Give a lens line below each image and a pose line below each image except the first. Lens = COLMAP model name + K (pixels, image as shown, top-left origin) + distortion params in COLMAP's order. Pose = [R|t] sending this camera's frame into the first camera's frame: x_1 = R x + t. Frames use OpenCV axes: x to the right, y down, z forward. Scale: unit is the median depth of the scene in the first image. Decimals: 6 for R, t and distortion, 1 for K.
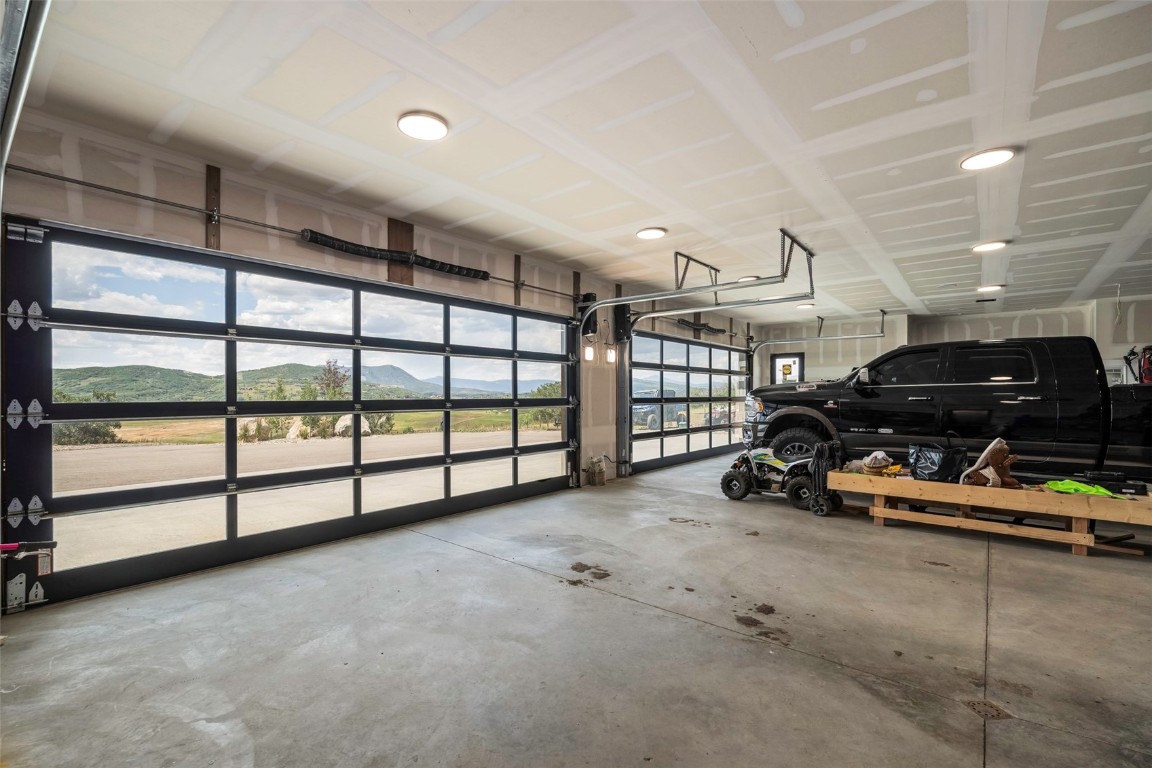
lens RADIAL K [[509.8, 0, 577.8], [0, 509.8, 394.5], [0, 0, 1]] dist [-0.000337, -0.000038]
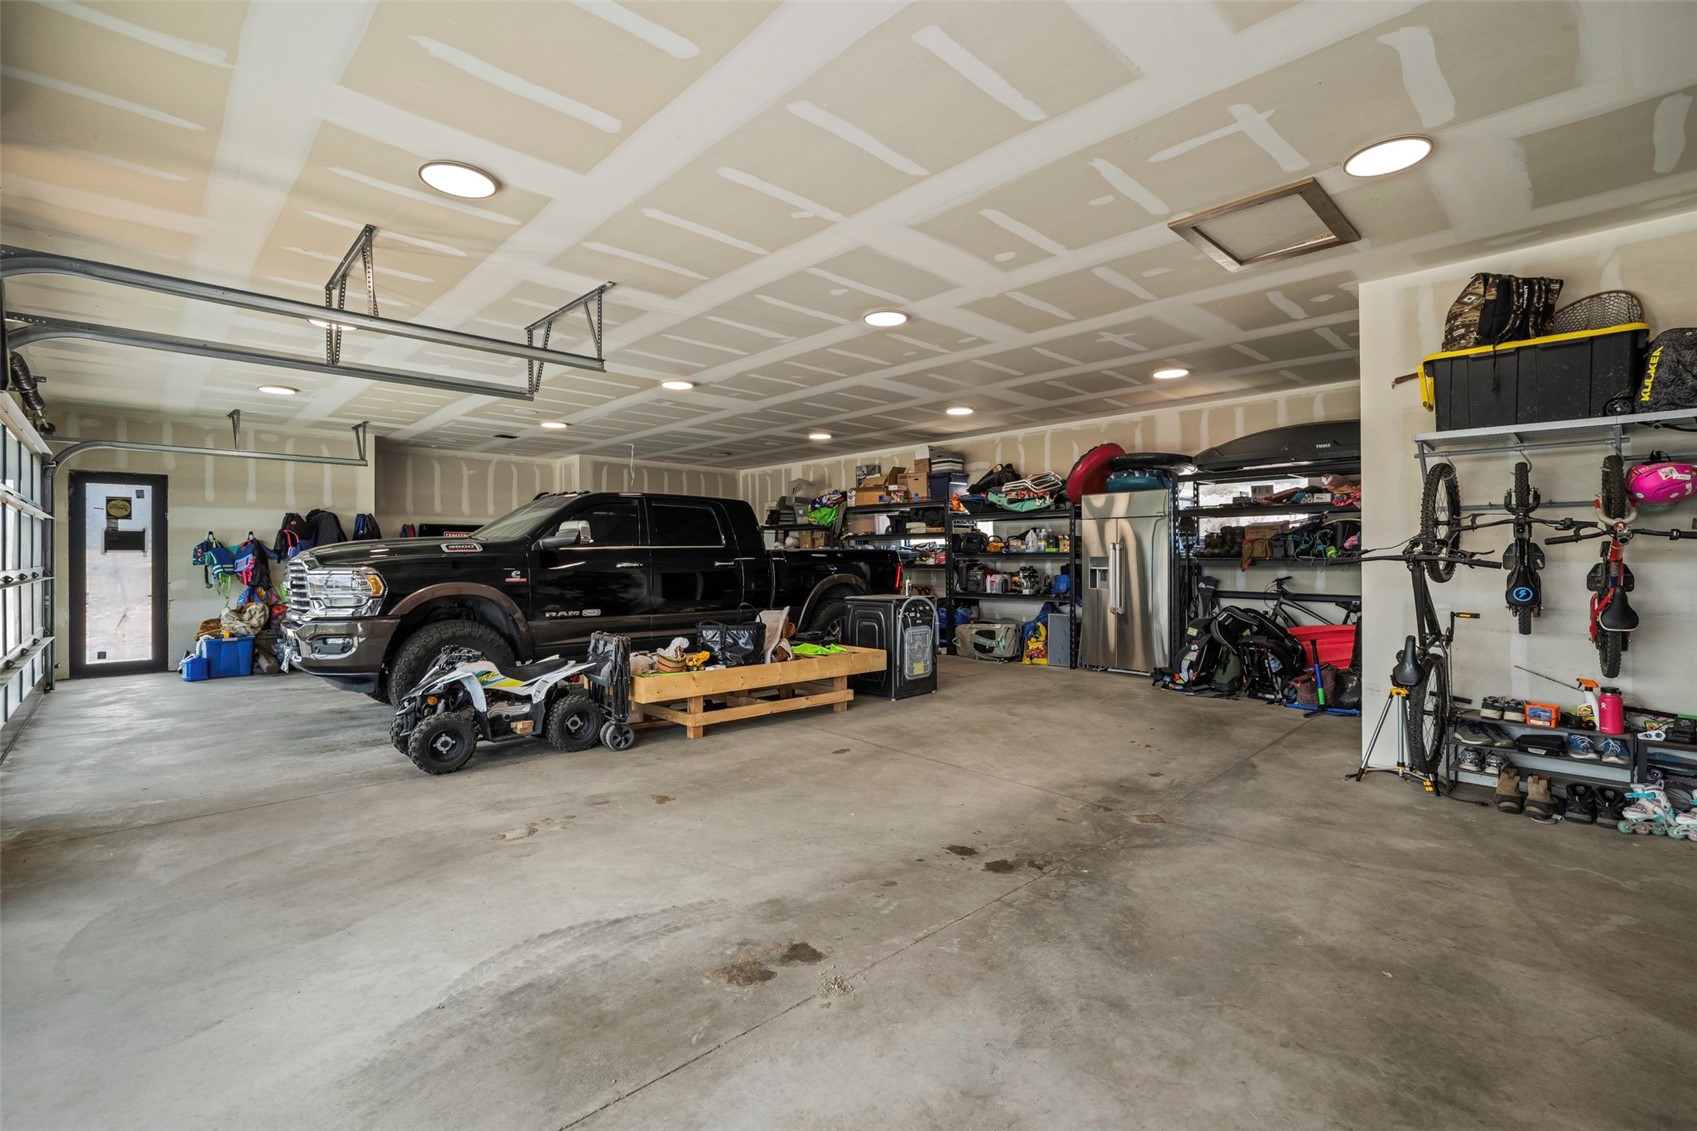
lens RADIAL K [[756.5, 0, 851.1], [0, 756.5, 556.8], [0, 0, 1]] dist [-0.009103, -0.000066]
pose [[0.120564, 0.002146, 0.992703, -0.569577], [0.003740, 0.999990, -0.002616, -0.001215], [-0.992698, 0.004028, 0.120555, 0.793499]]
